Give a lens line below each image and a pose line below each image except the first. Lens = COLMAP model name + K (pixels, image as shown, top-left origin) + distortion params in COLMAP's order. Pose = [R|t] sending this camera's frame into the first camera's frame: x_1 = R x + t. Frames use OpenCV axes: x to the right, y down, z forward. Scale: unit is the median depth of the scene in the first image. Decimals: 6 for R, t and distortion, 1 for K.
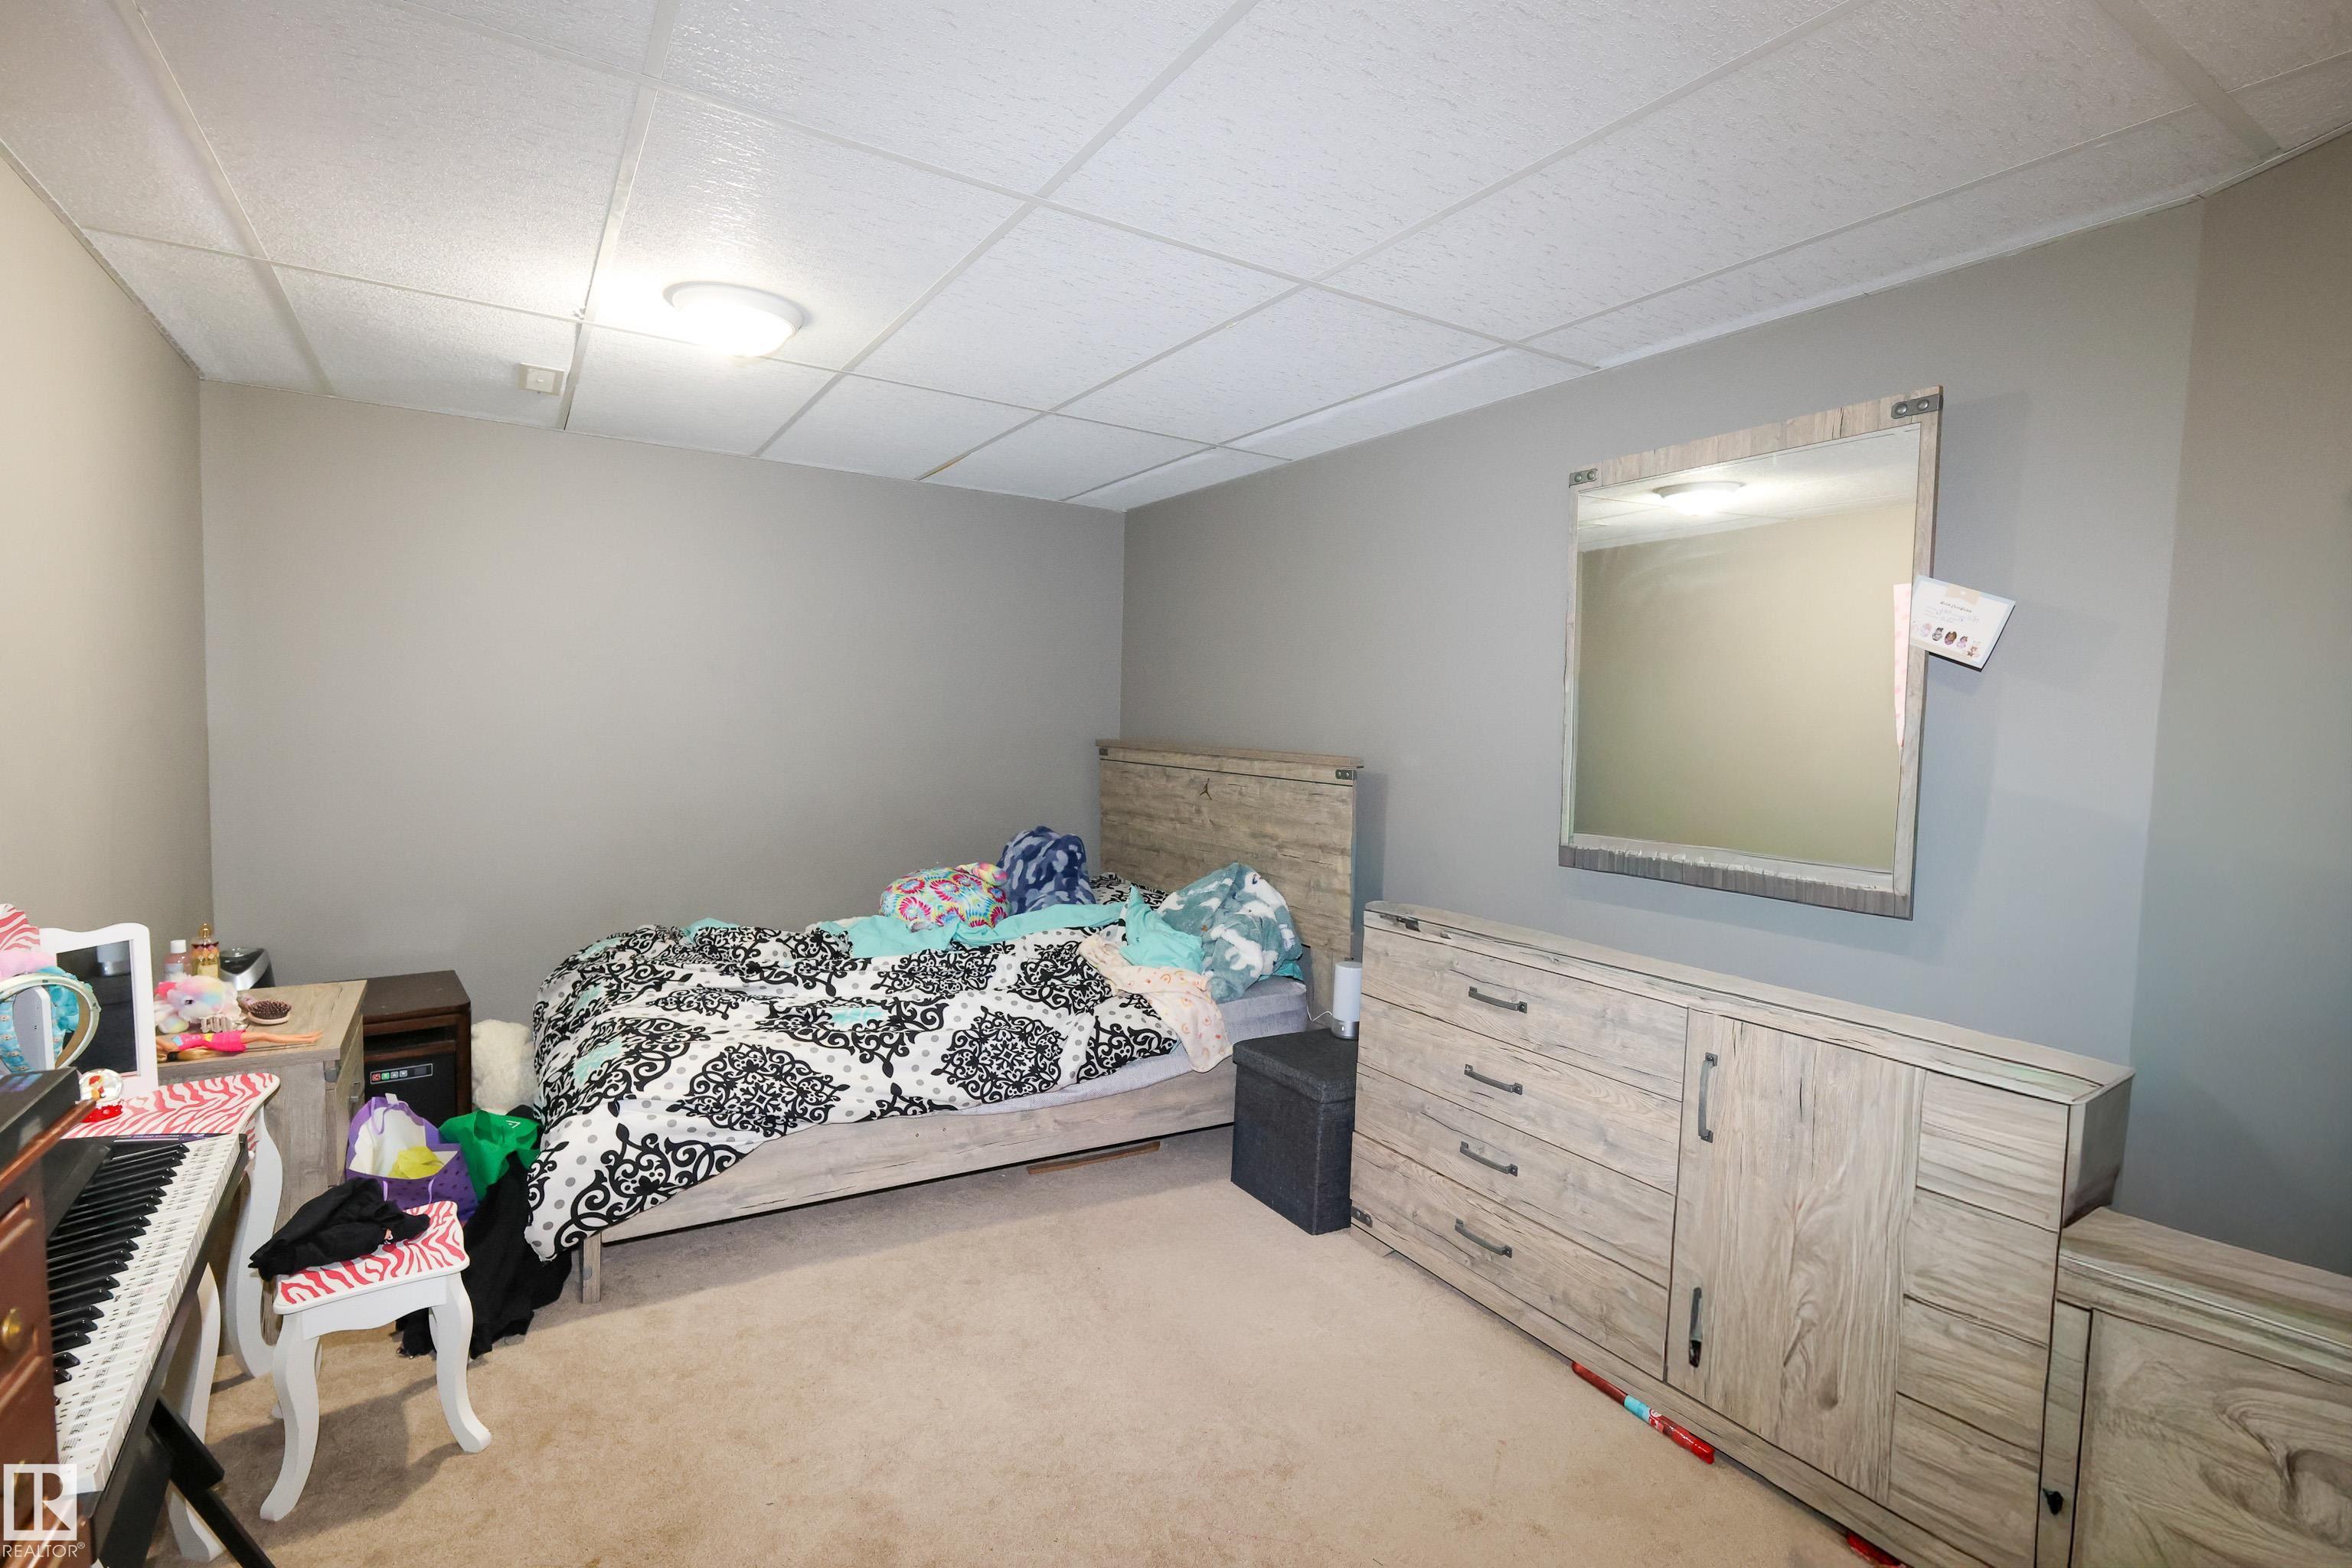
lens RADIAL K [[1087.7, 0, 1176.6], [0, 1087.7, 773.4], [0, 0, 1]] dist [-0.006382, 0.001000]
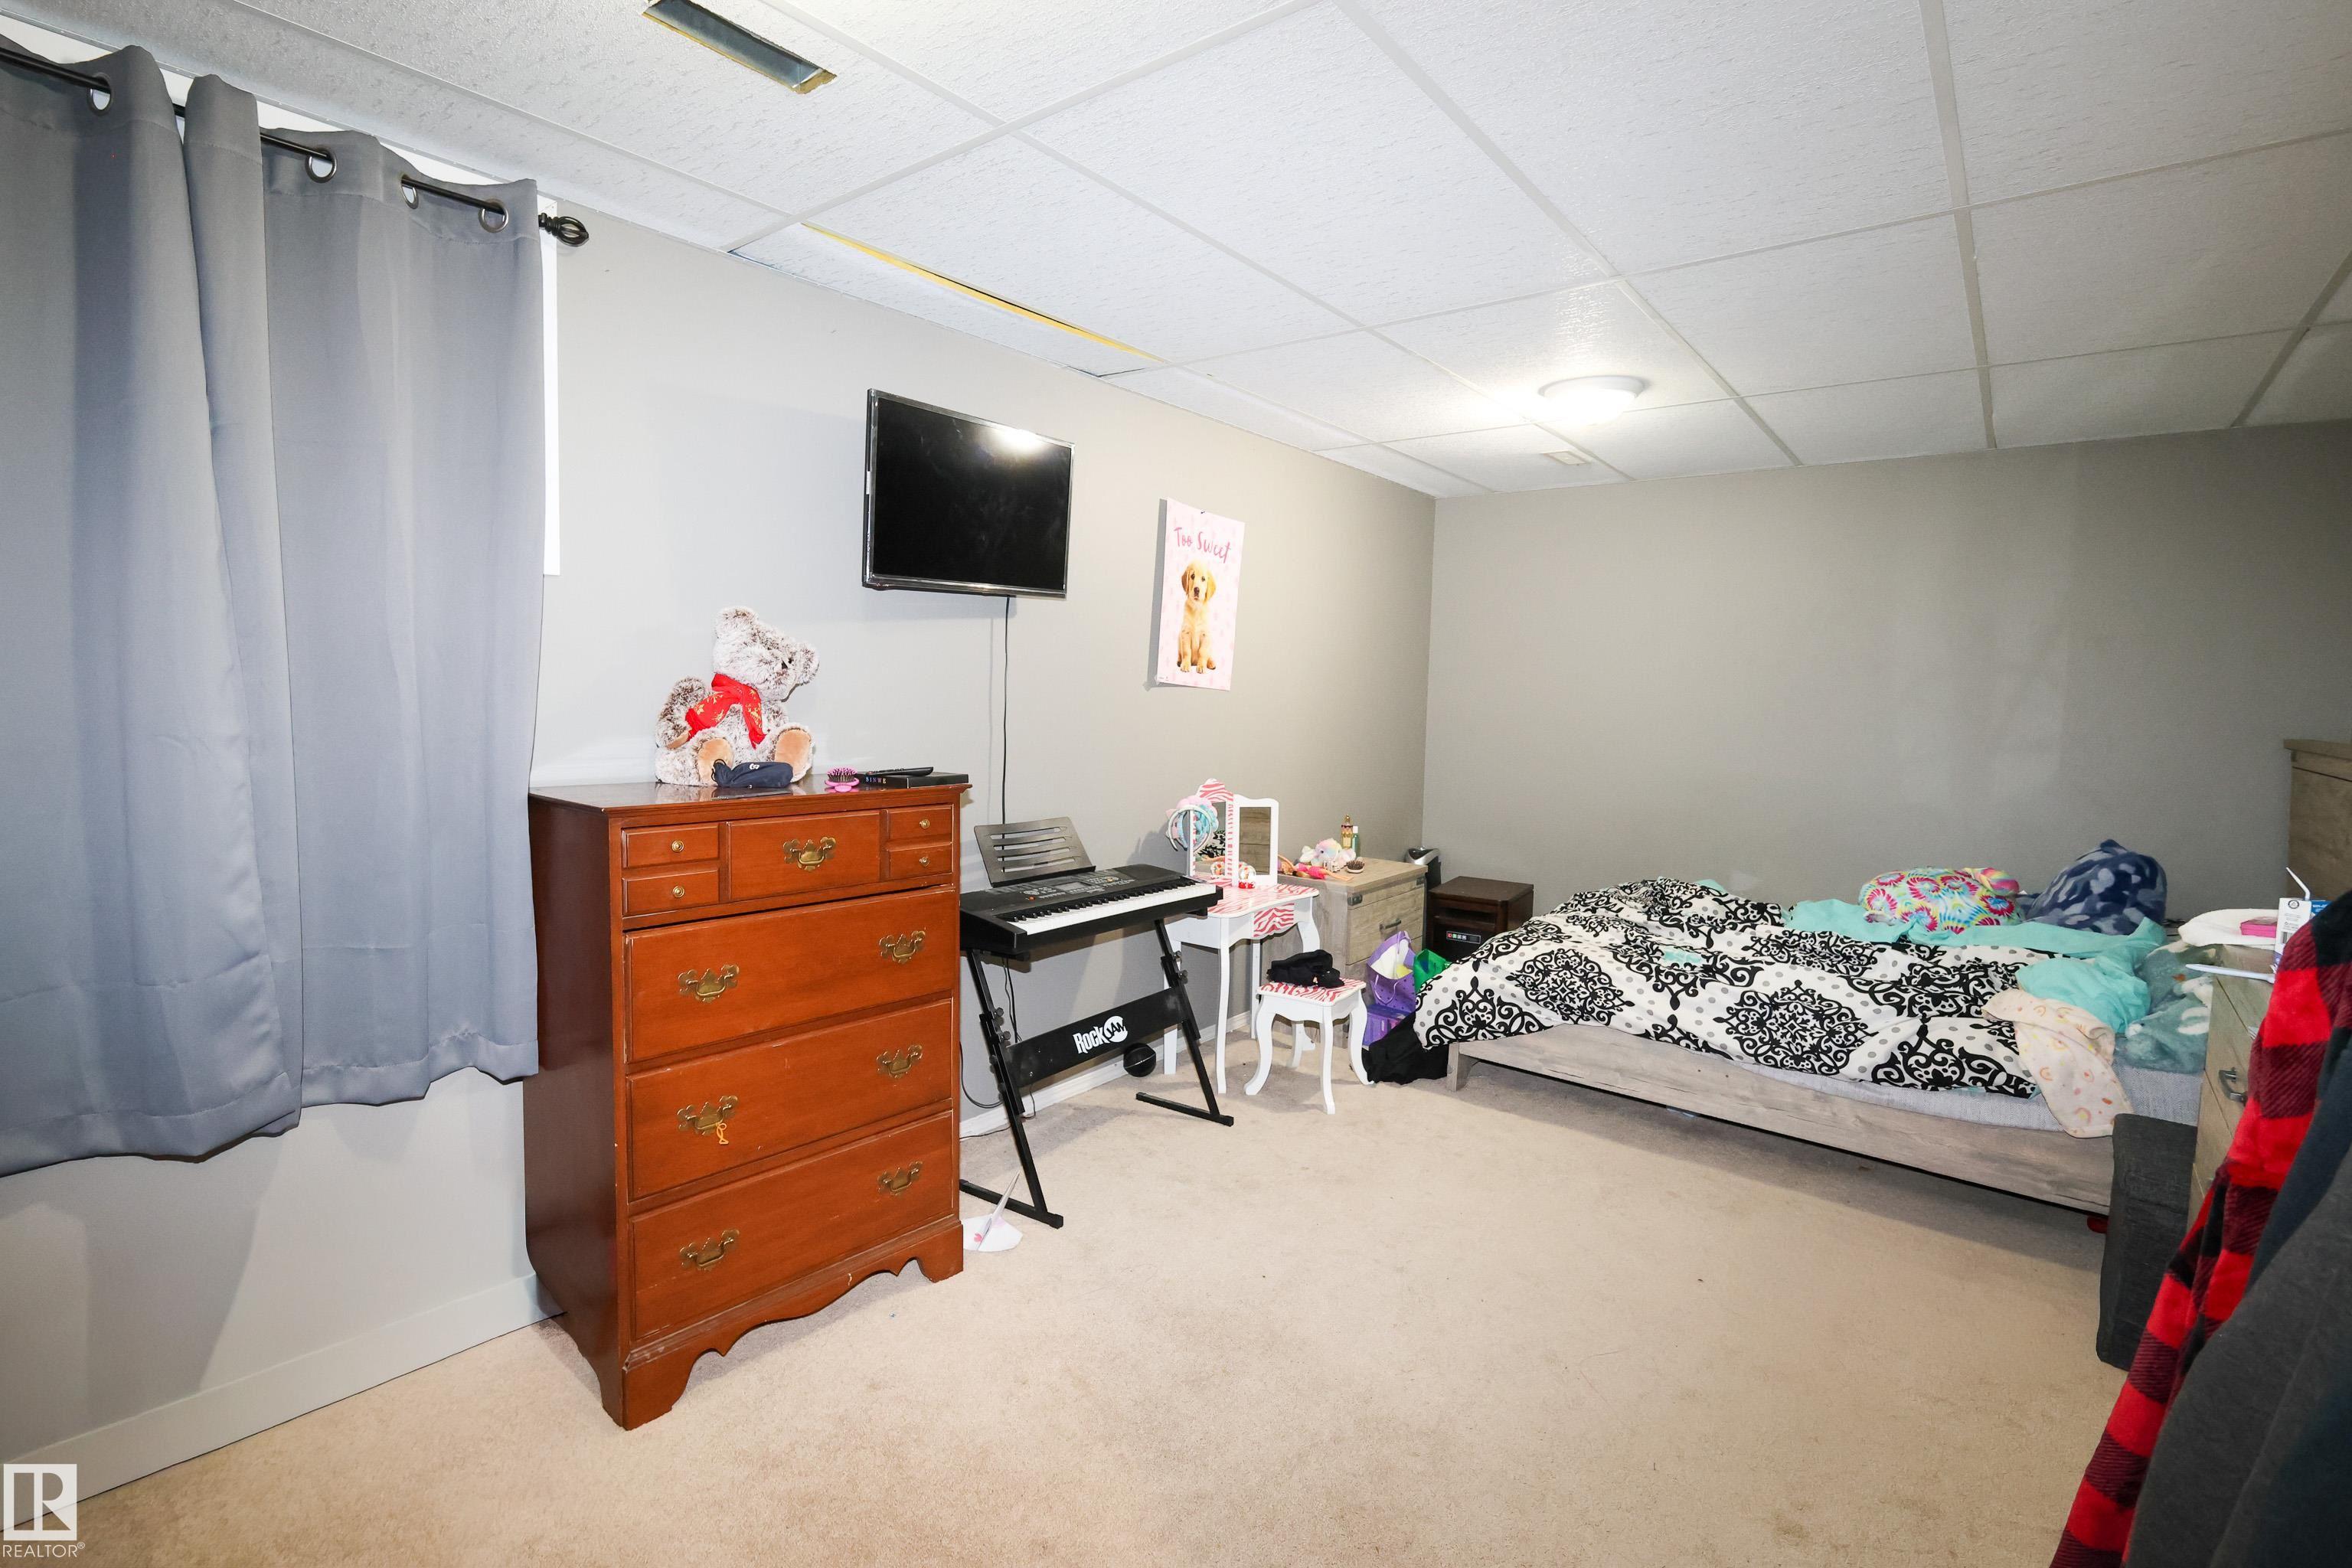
lens RADIAL K [[1087.7, 0, 1176.6], [0, 1087.7, 773.4], [0, 0, 1]] dist [-0.006382, 0.001000]
pose [[0.337735, 0.052420, -0.939780, 0.622874], [-0.063901, 0.997421, 0.032671, 0.027201], [0.939070, 0.049018, 0.340214, 0.105853]]
